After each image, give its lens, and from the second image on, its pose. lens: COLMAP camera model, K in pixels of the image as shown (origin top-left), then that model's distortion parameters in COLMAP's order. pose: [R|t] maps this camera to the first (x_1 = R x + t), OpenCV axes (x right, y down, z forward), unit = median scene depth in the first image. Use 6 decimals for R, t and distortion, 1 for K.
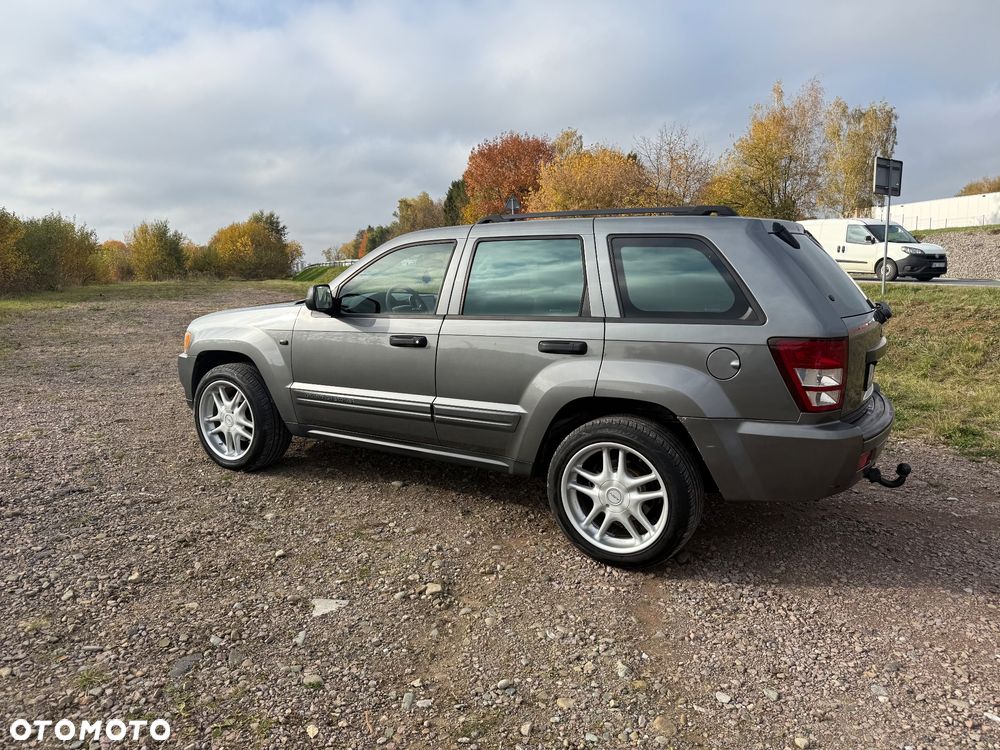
lens RADIAL K [[691.7, 0, 495.2], [0, 691.7, 405.2], [0, 0, 1]] dist [0.014510, -0.004229]
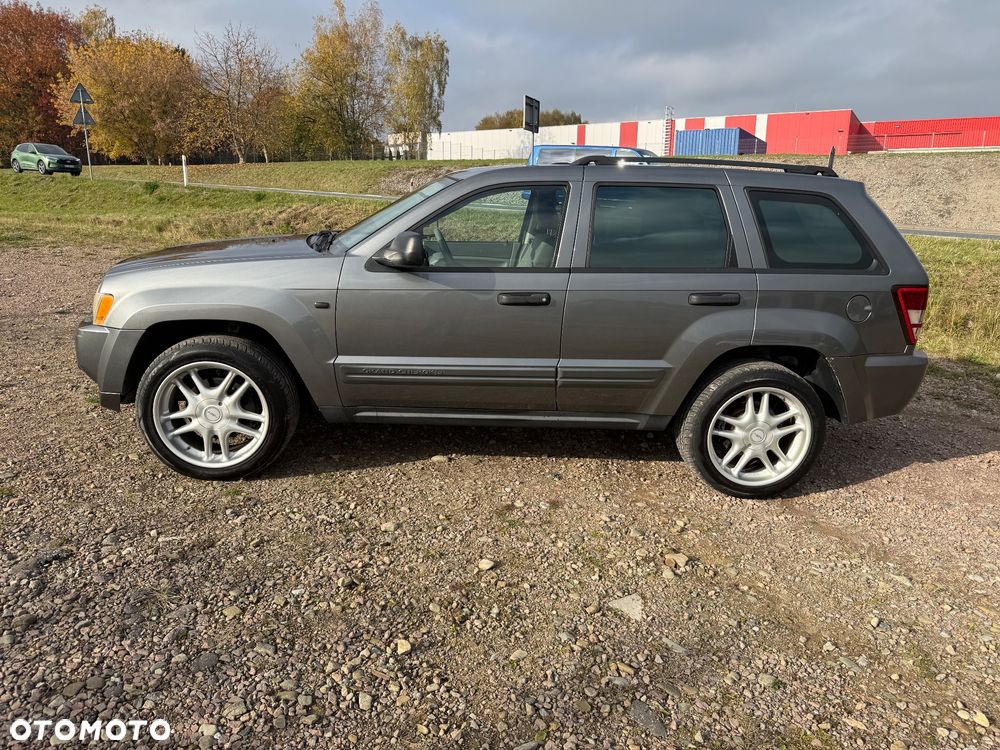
lens RADIAL K [[693.5, 0, 469.2], [0, 693.5, 392.8], [0, 0, 1]] dist [0.008573, -0.001081]
pose [[0.831194, -0.128771, 0.540864, -0.599928], [0.073236, 0.989691, 0.123082, -0.077854], [-0.551138, -0.062695, 0.832056, 0.266332]]
